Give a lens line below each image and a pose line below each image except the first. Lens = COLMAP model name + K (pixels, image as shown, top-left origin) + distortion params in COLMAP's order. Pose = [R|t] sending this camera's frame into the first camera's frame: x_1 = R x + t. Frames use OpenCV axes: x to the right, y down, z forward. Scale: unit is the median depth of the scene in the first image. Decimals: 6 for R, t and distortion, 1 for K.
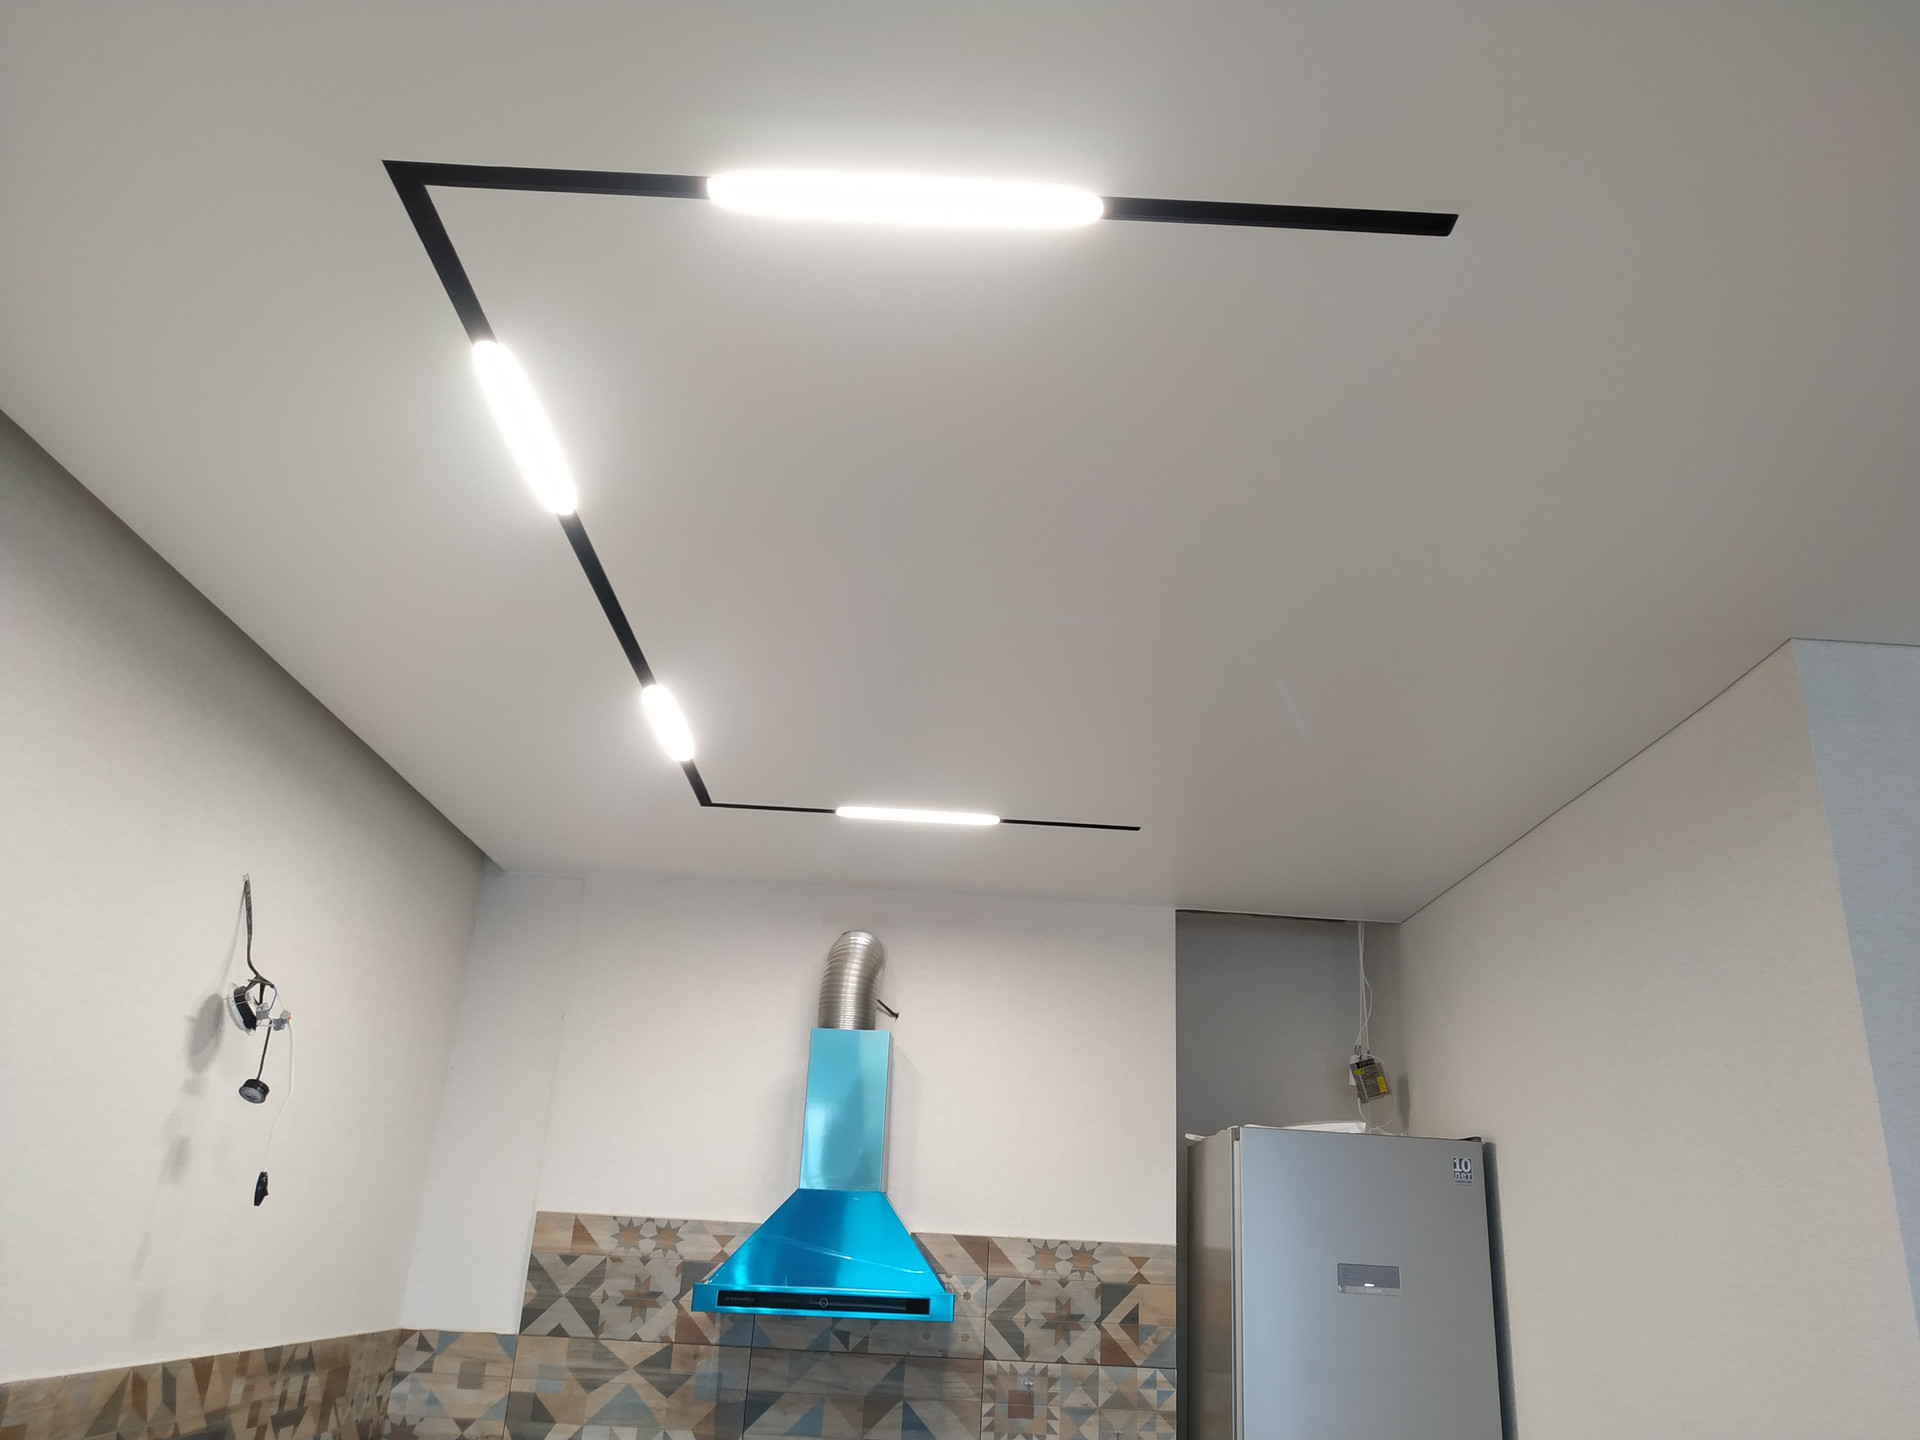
lens RADIAL K [[1418.4, 0, 977.7], [0, 1418.4, 727.1], [0, 0, 1]] dist [0.002055, 0.006229]
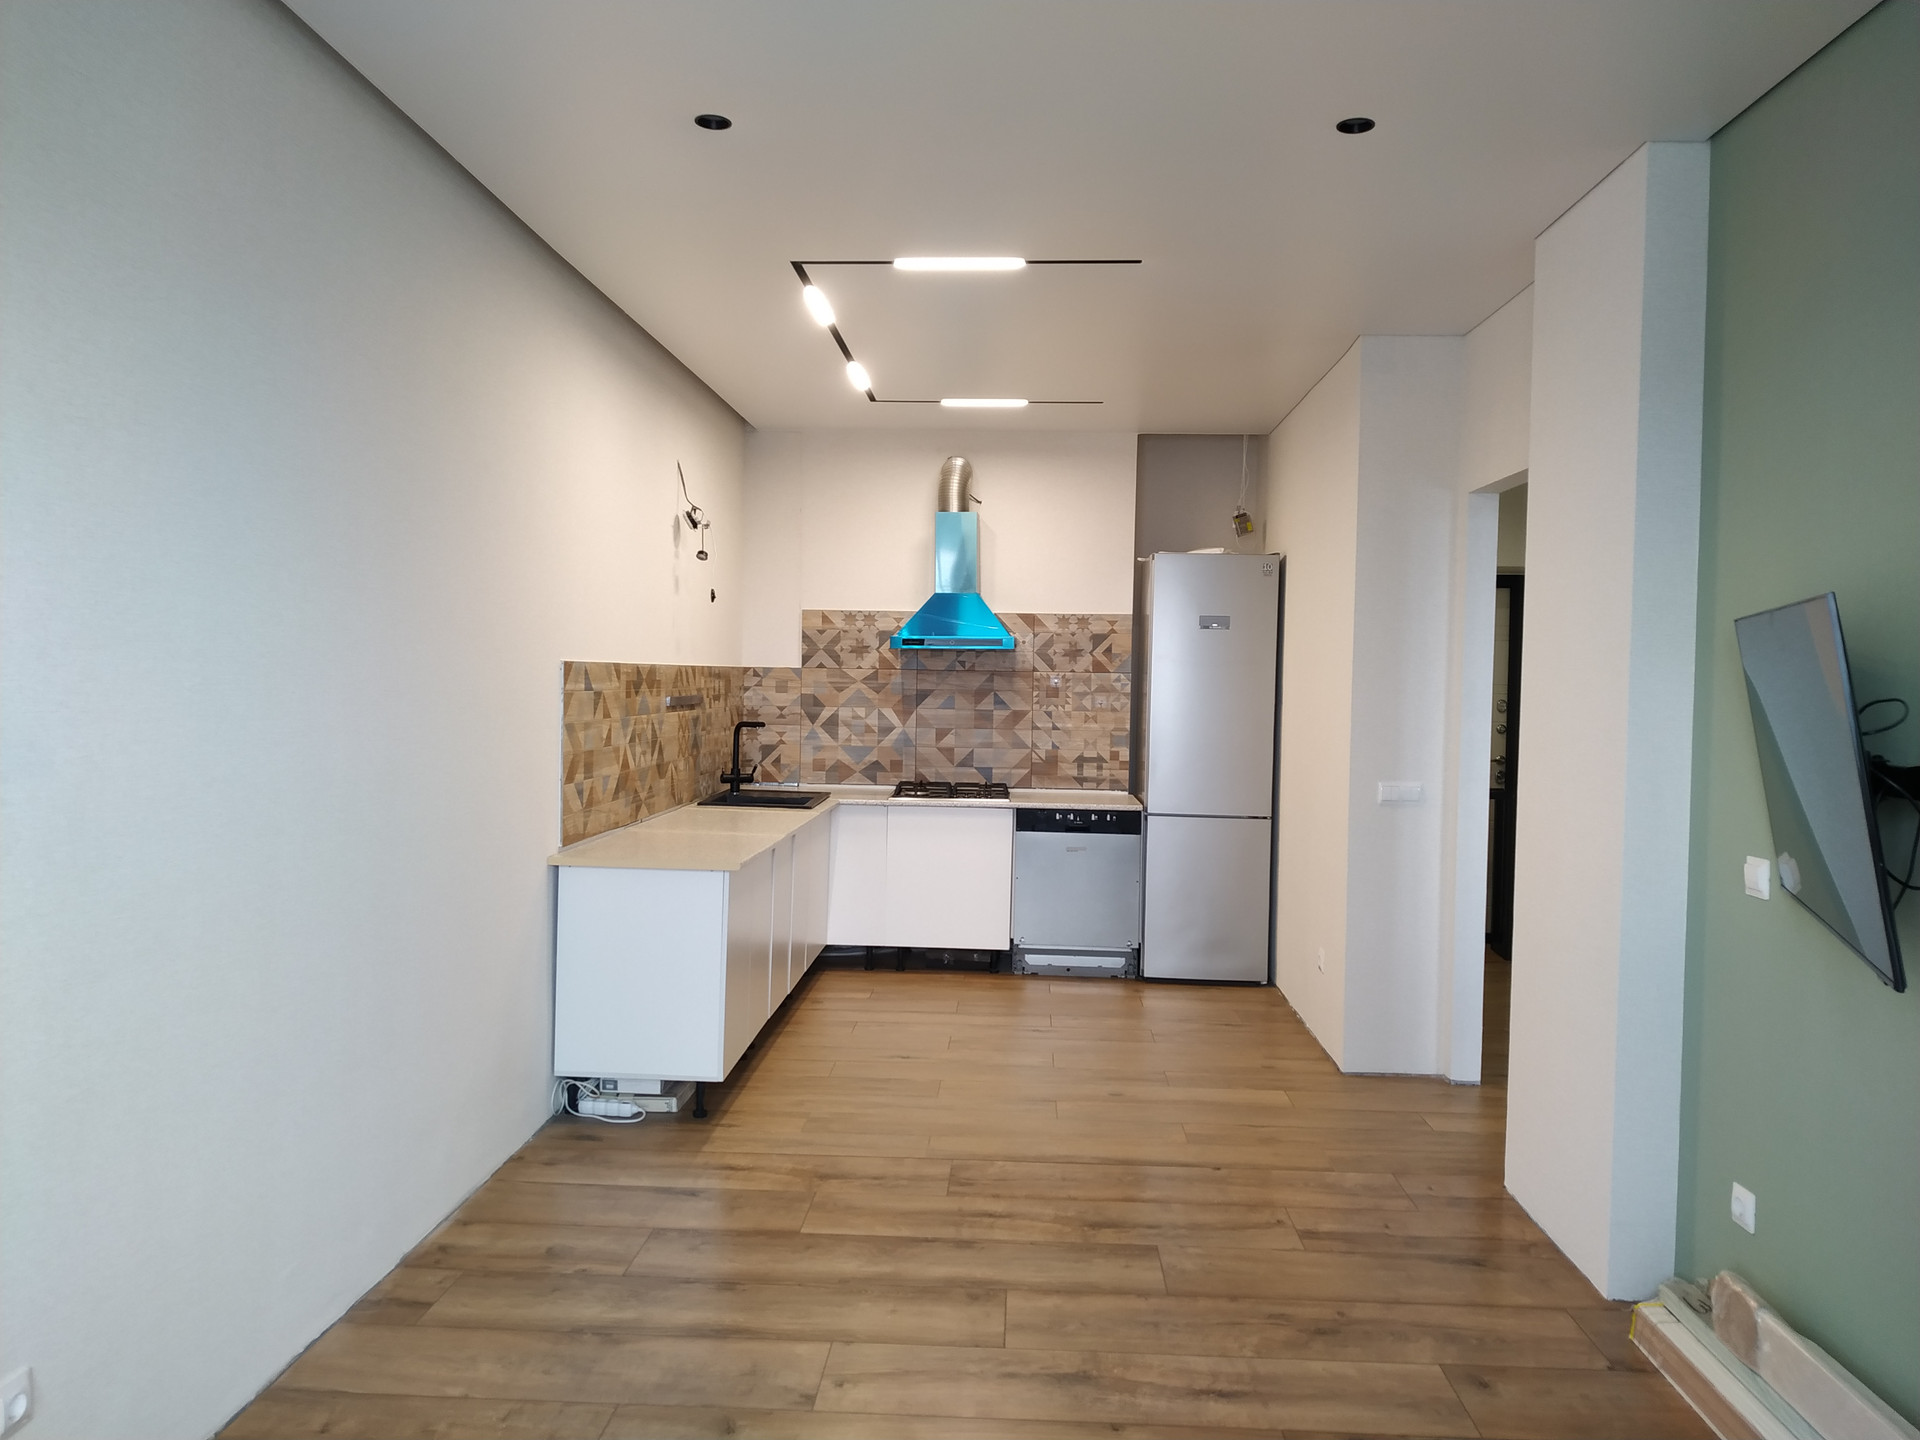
lens RADIAL K [[1418.4, 0, 977.7], [0, 1418.4, 727.1], [0, 0, 1]] dist [0.002055, 0.006229]
pose [[0.996607, -0.031667, -0.075965, 0.075214], [0.058113, 0.924362, 0.377066, -0.237237], [0.058279, -0.380201, 0.923066, -0.869989]]
